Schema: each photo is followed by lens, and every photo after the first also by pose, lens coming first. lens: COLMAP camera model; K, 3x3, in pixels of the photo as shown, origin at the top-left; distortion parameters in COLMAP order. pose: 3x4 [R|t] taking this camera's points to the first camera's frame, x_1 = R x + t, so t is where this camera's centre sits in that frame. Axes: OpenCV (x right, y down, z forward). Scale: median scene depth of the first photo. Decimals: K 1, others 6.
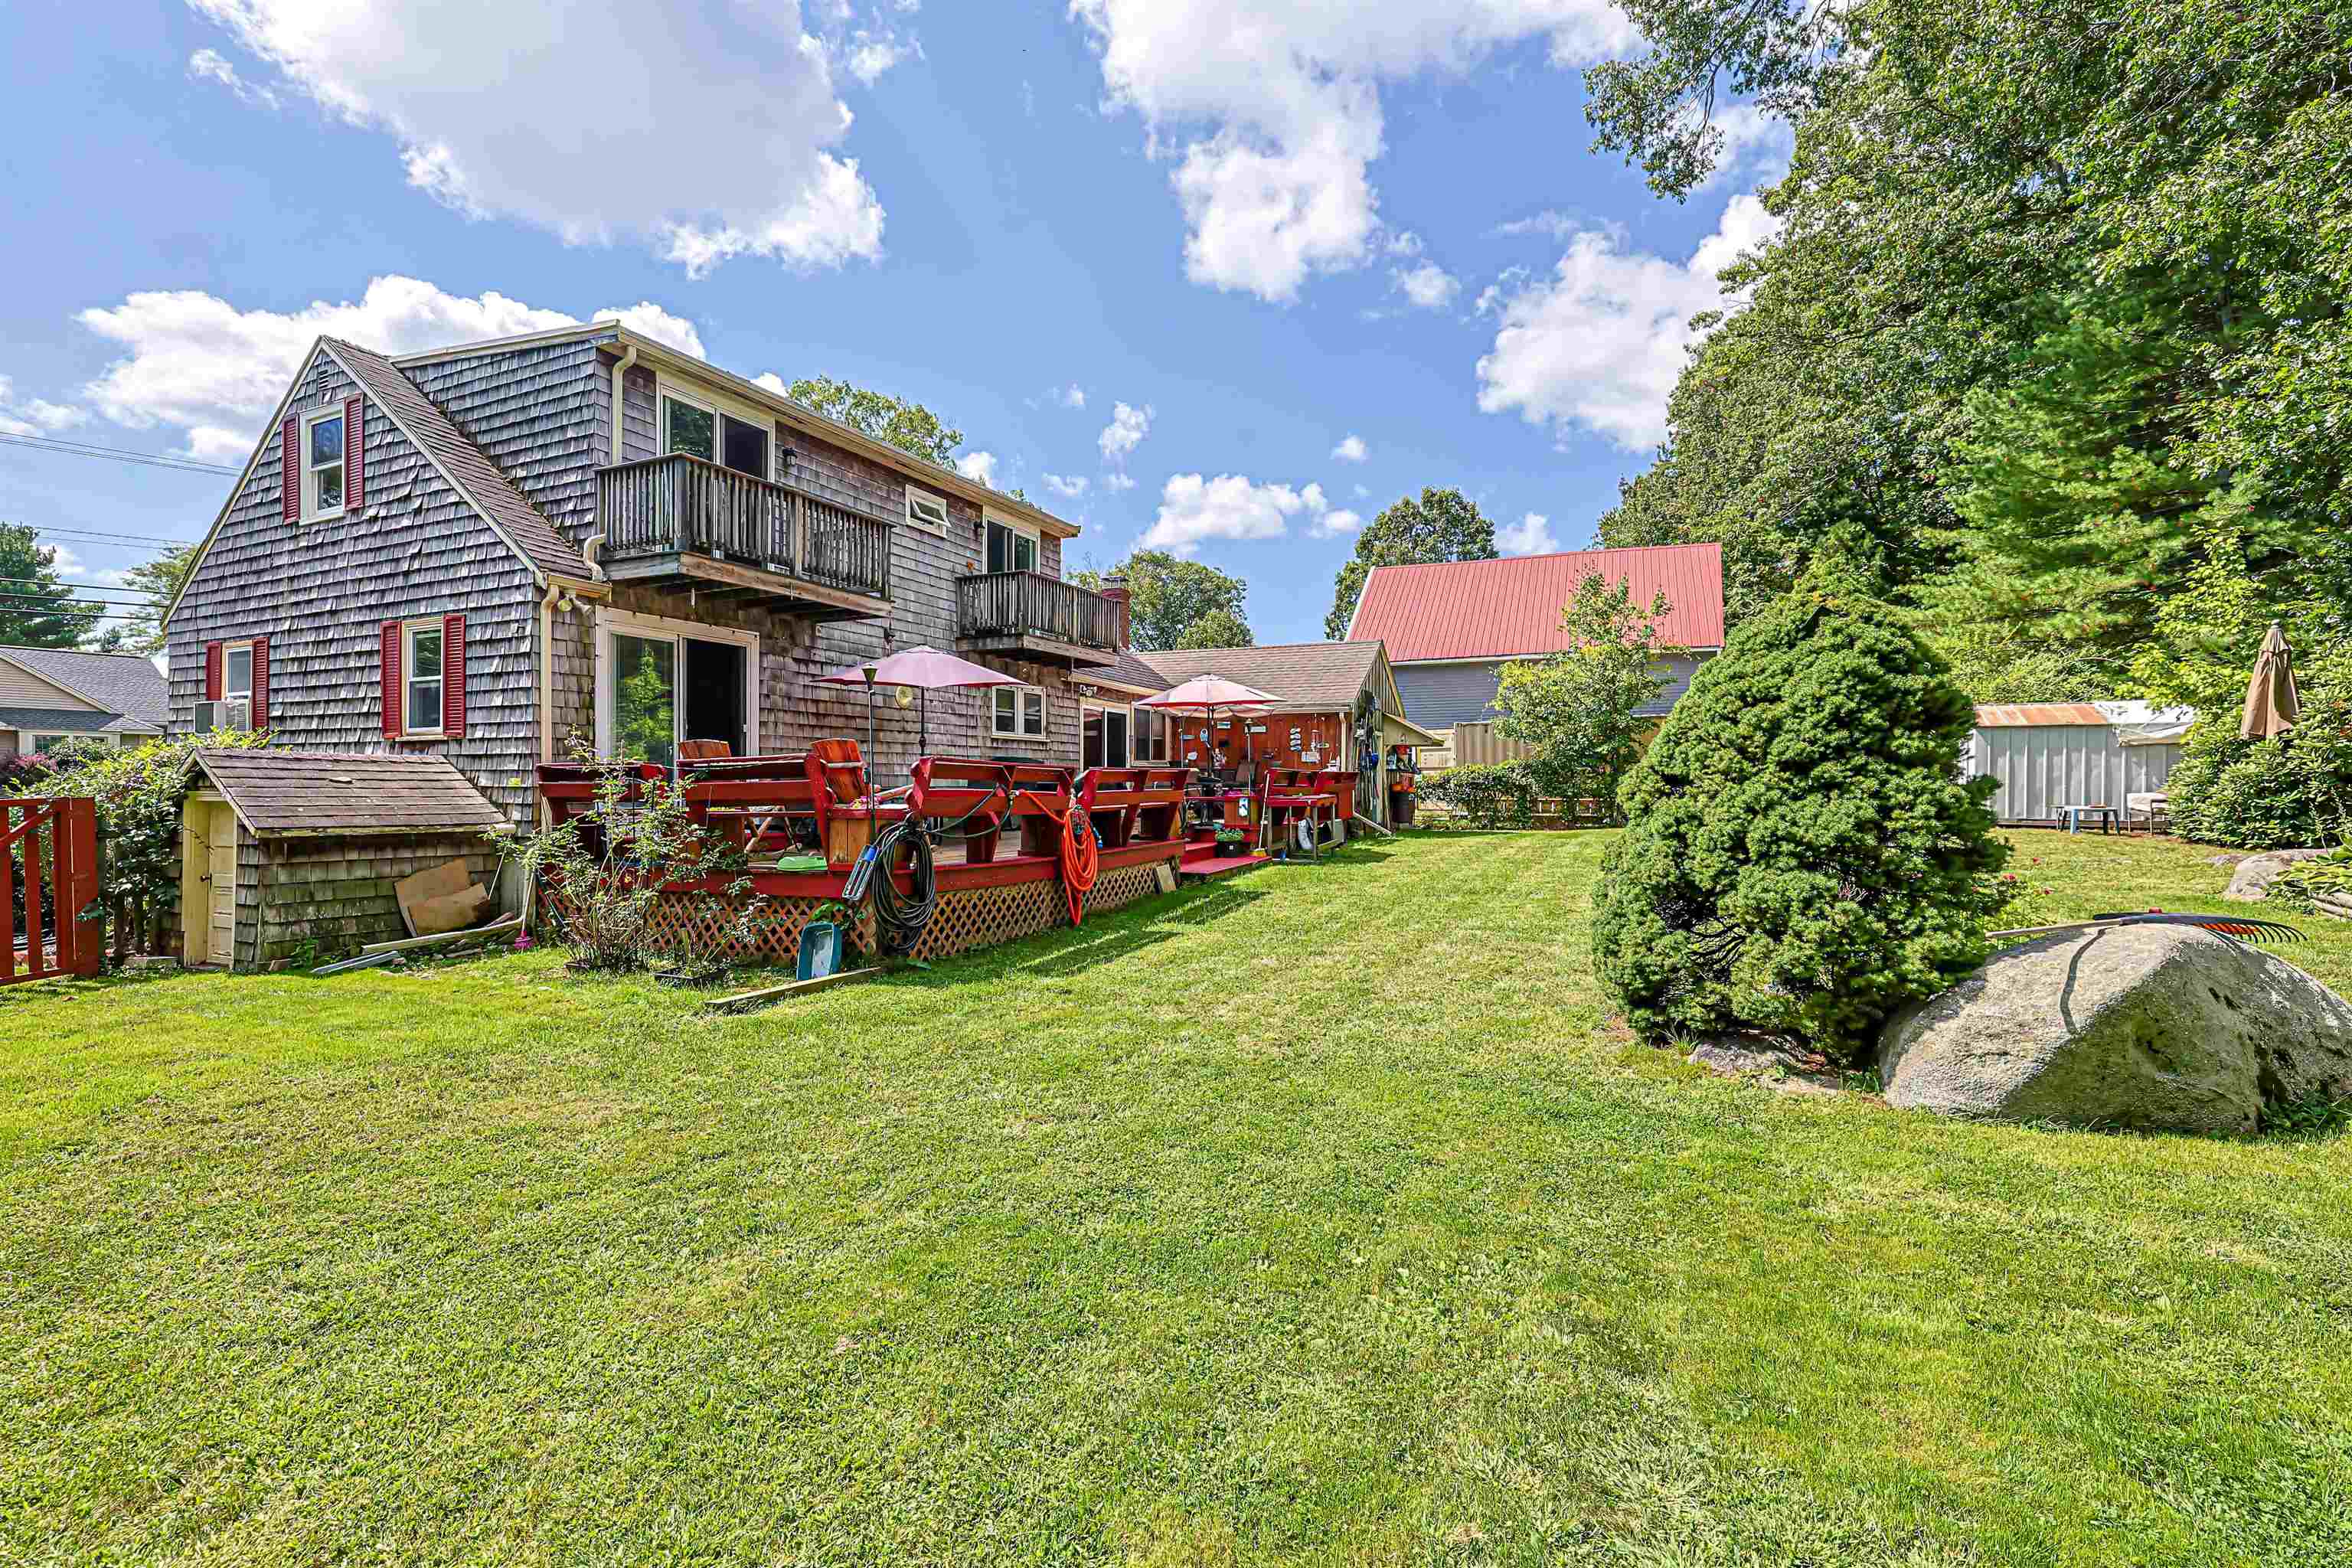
lens RADIAL K [[989.7, 0, 1177.7], [0, 989.7, 794.2], [0, 0, 1]] dist [0.000346, 0.000102]
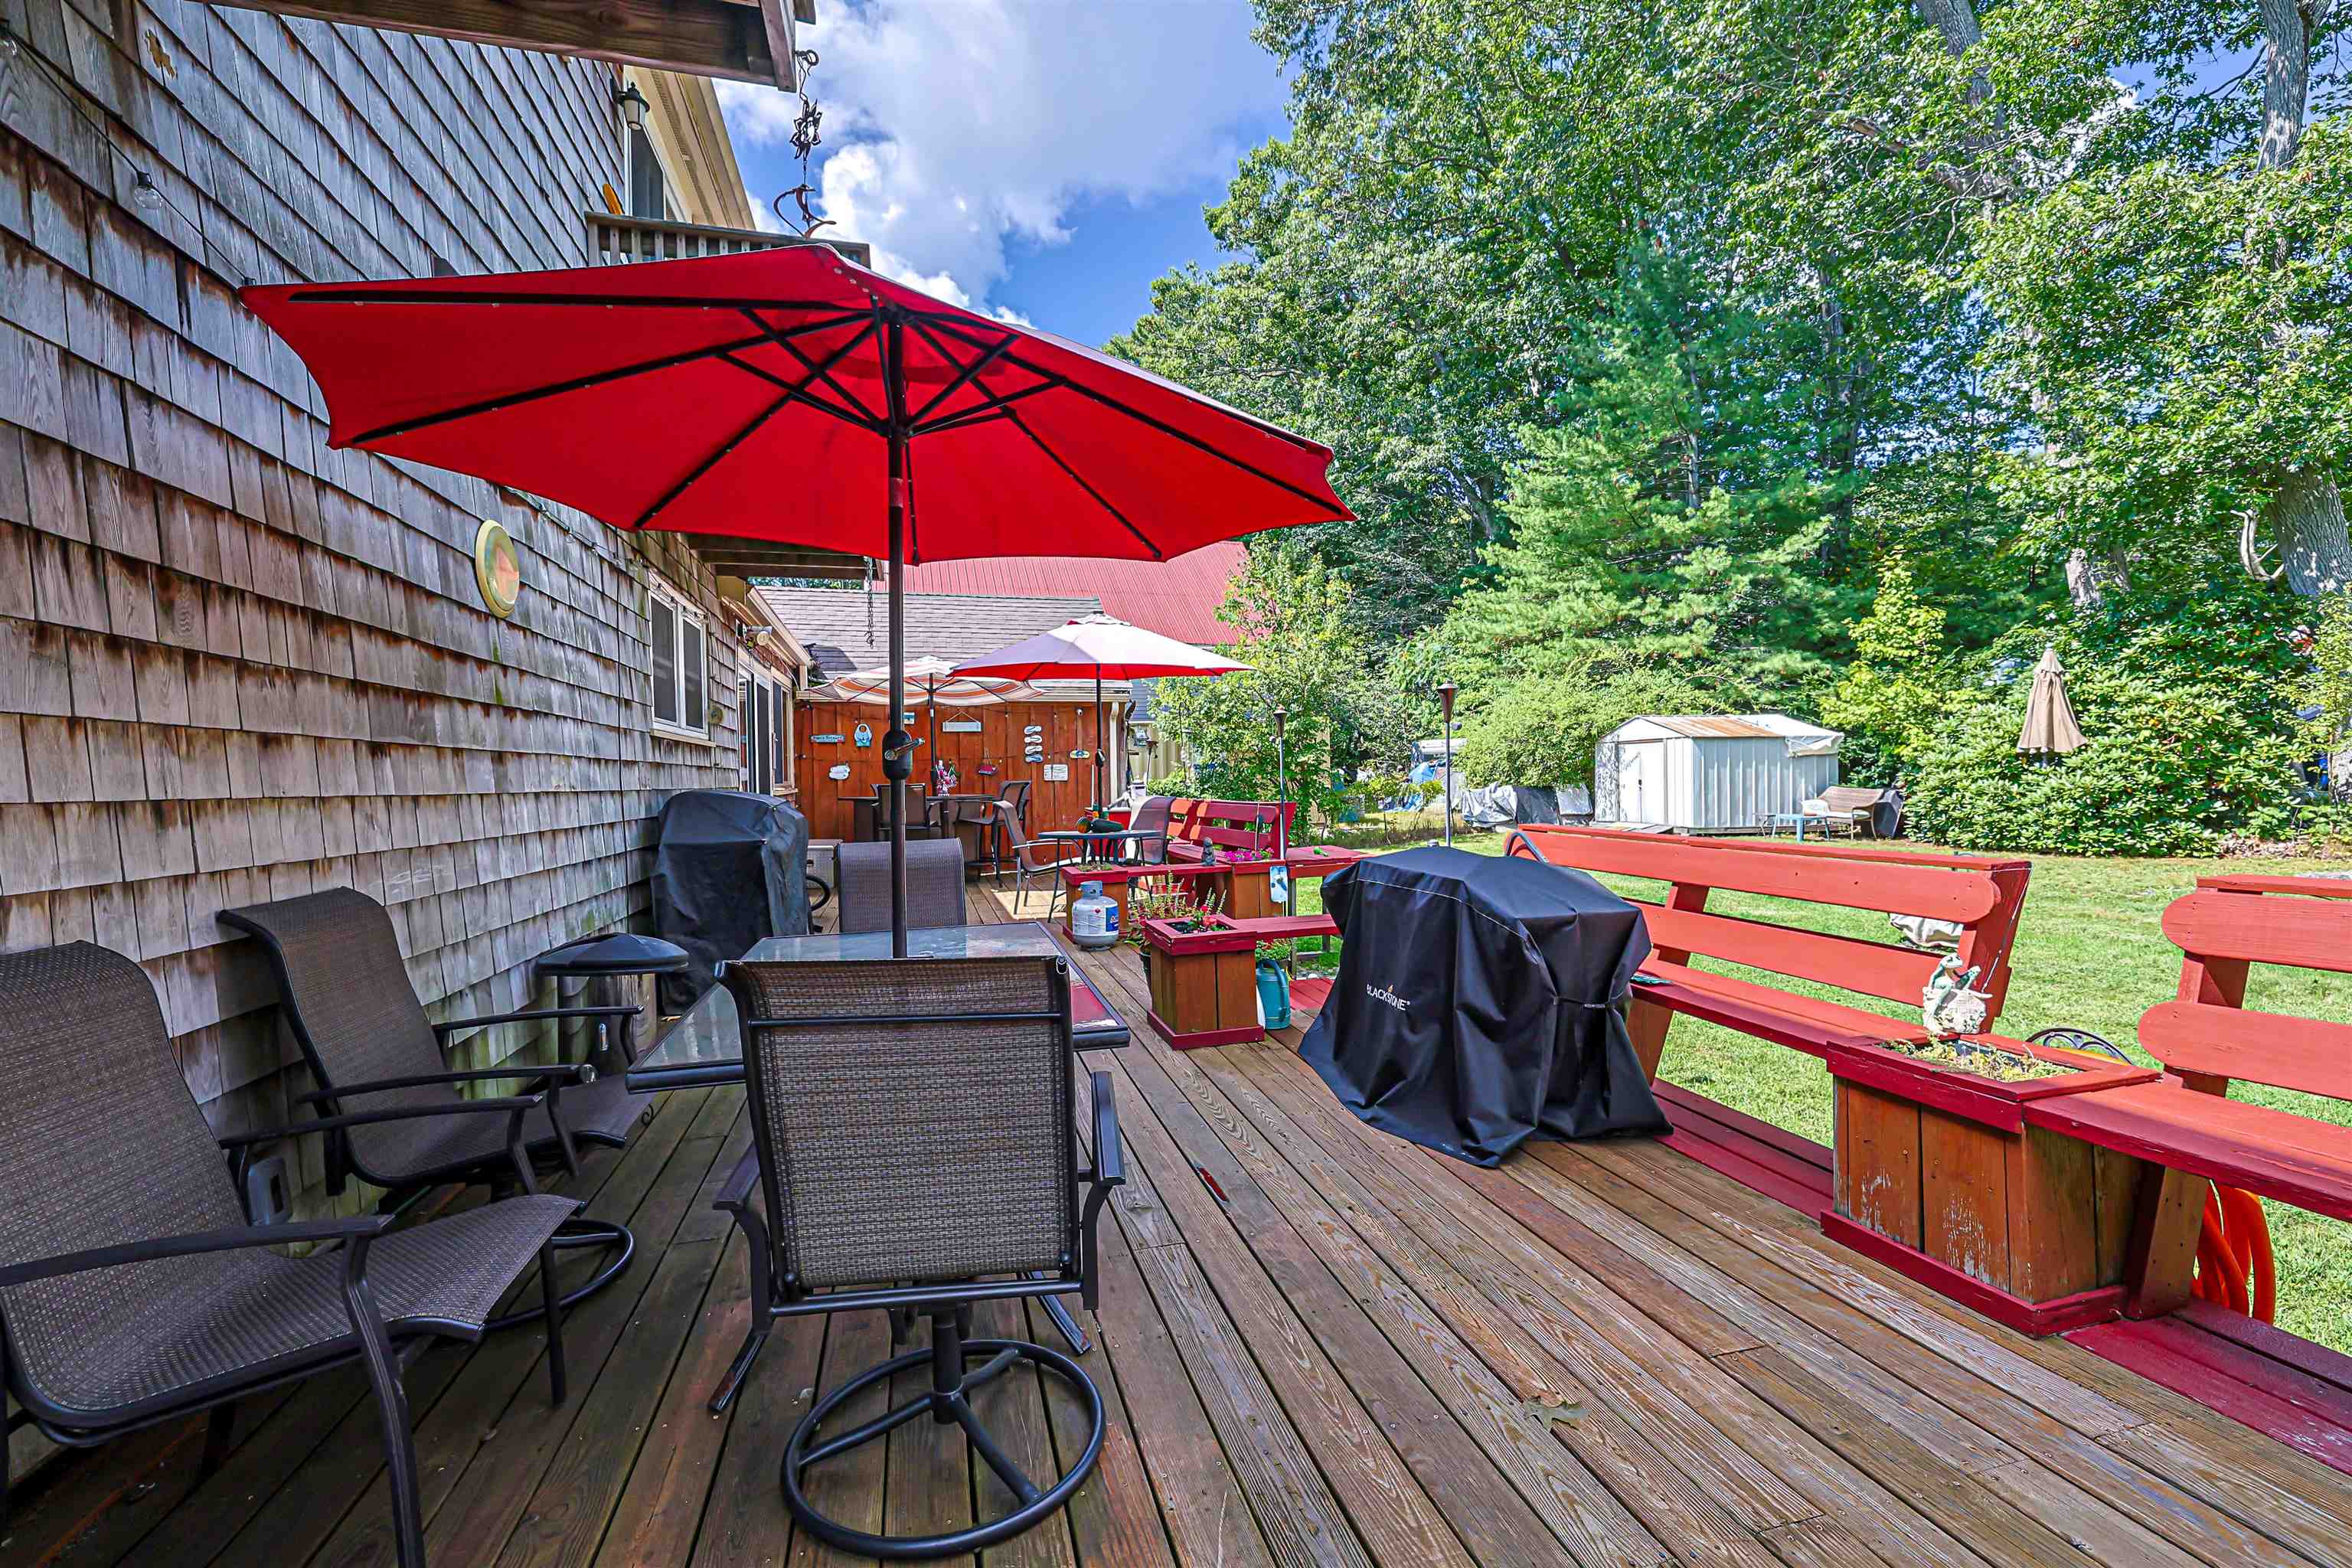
lens RADIAL K [[989.7, 0, 1177.7], [0, 989.7, 794.2], [0, 0, 1]] dist [0.000346, 0.000102]
pose [[0.763881, -0.024402, 0.644896, -0.271575], [0.026361, 0.999631, 0.006600, -0.033761], [-0.644819, 0.011958, 0.764242, 0.613409]]
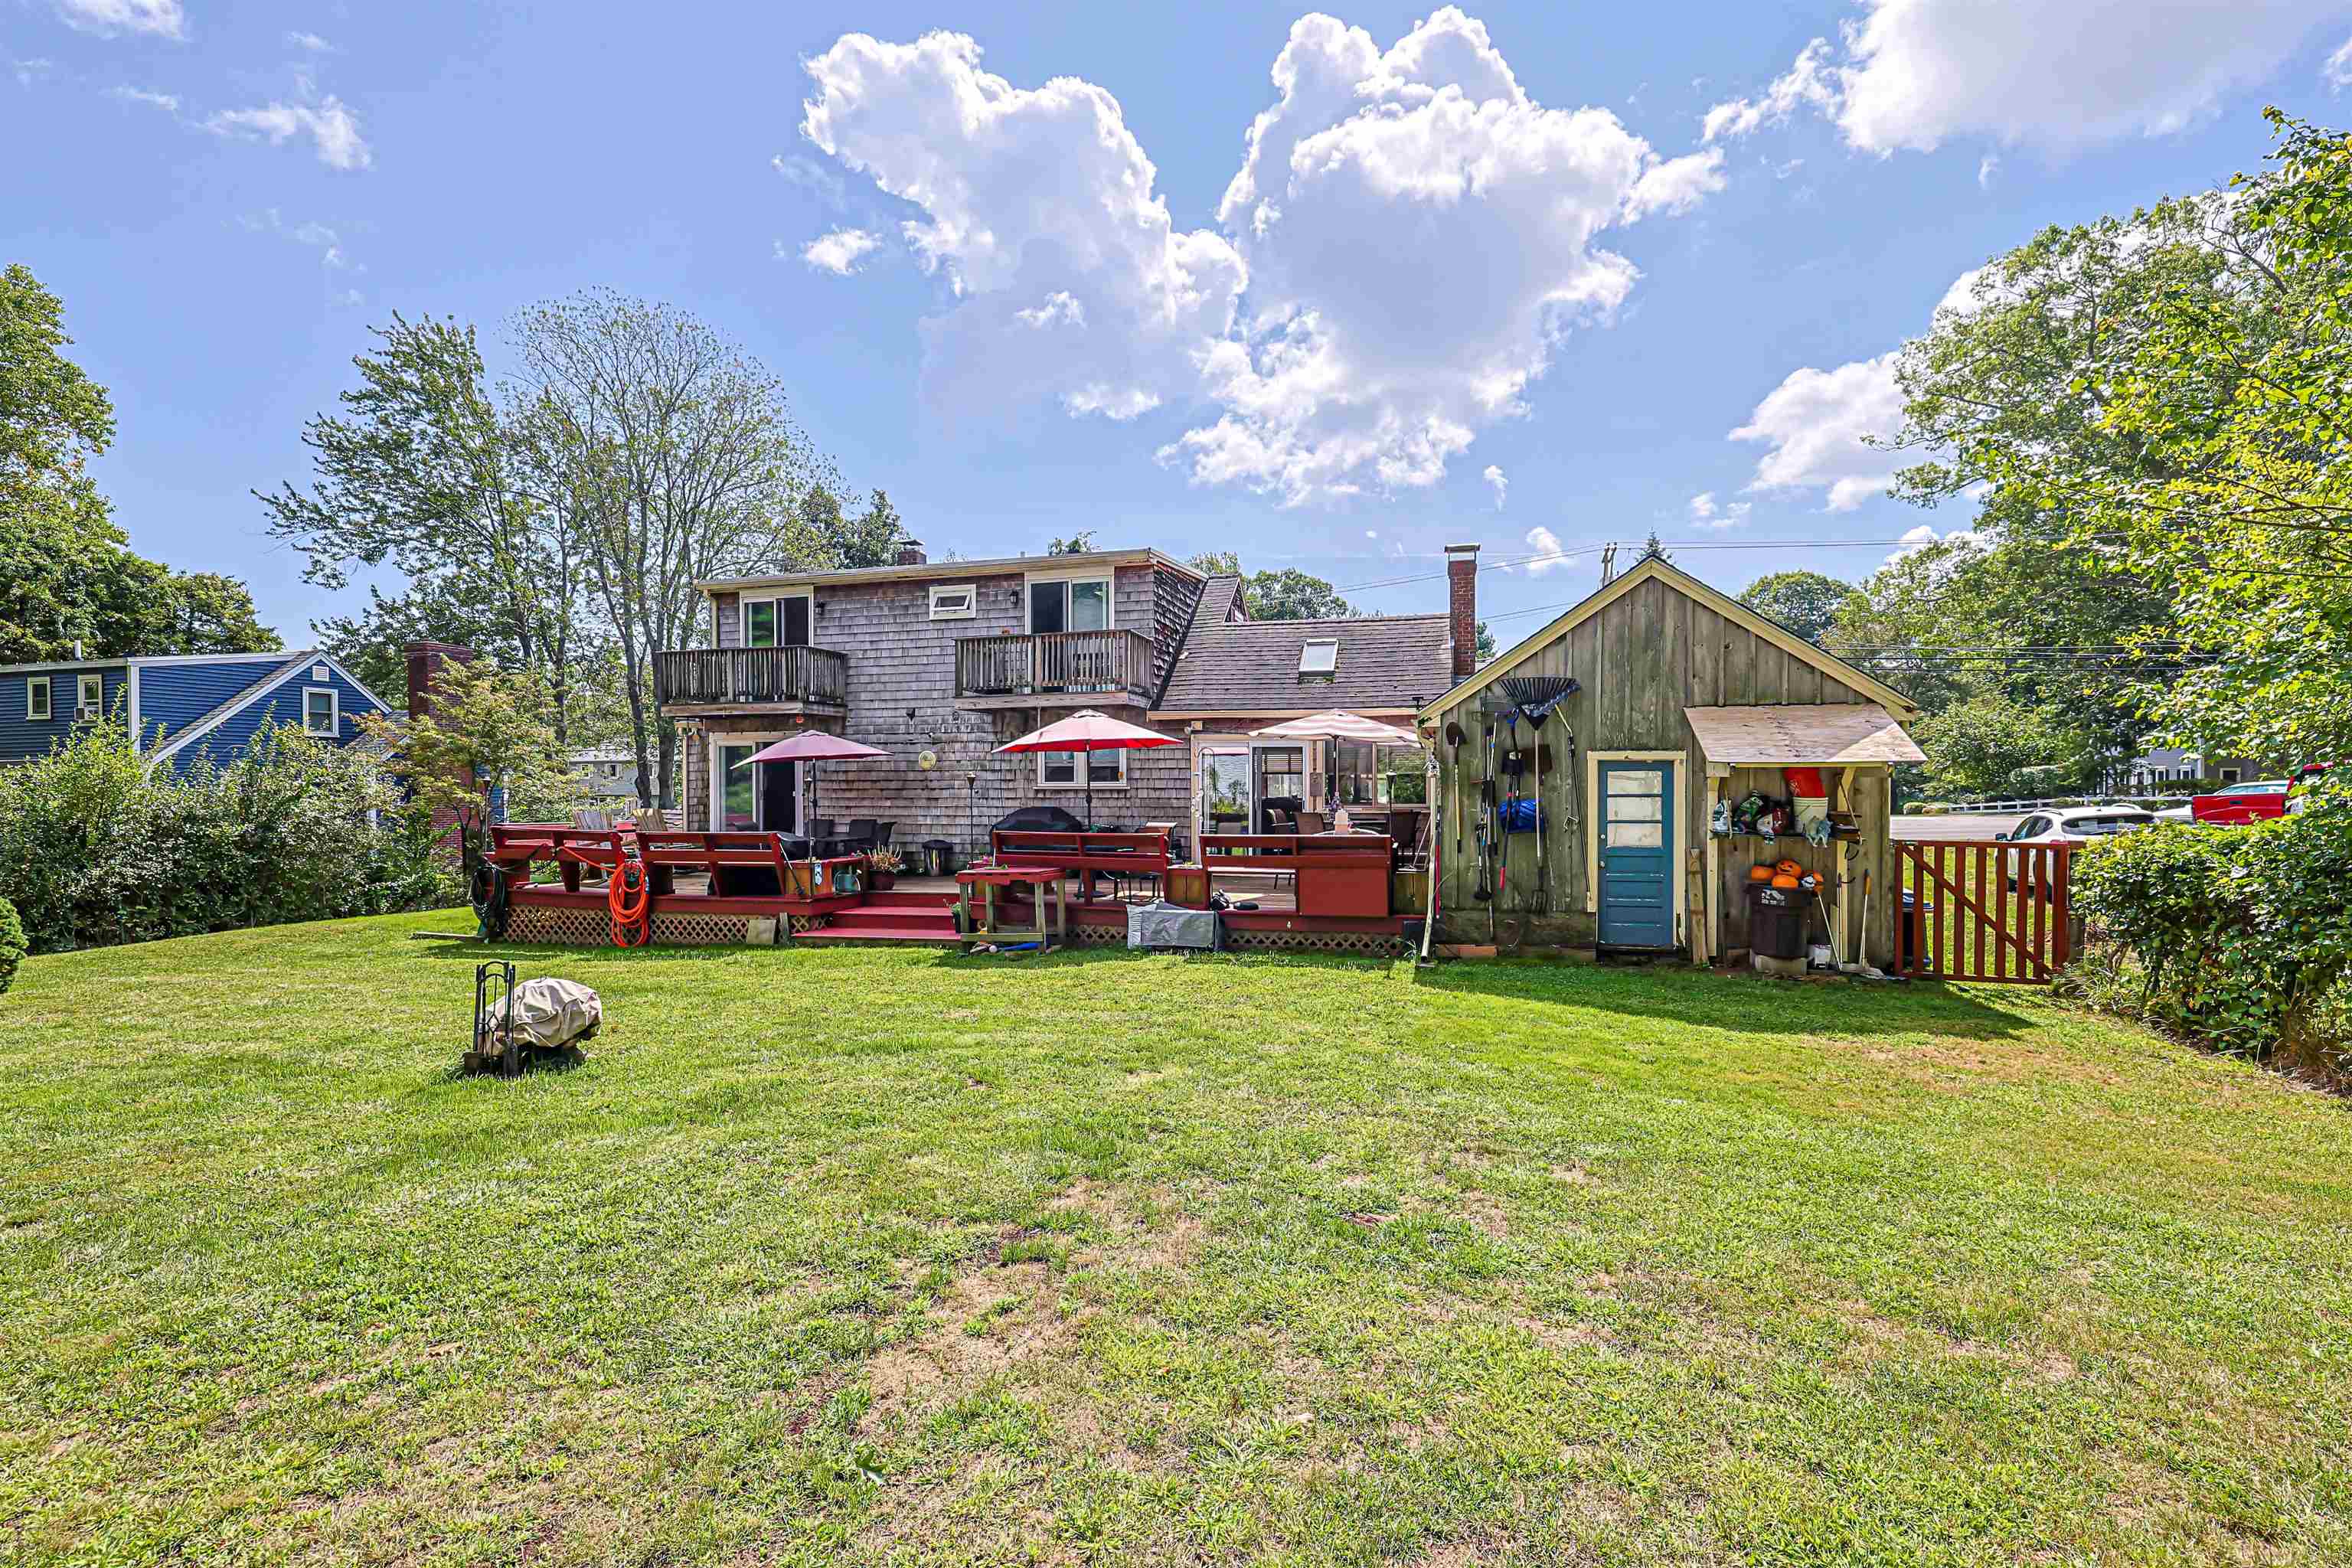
lens RADIAL K [[989.7, 0, 1177.7], [0, 989.7, 794.2], [0, 0, 1]] dist [0.000346, 0.000102]
pose [[0.179099, 0.005134, -0.983818, 0.873594], [-0.009626, 0.999948, 0.003465, -0.056434], [0.983784, 0.008850, 0.179139, 0.958413]]
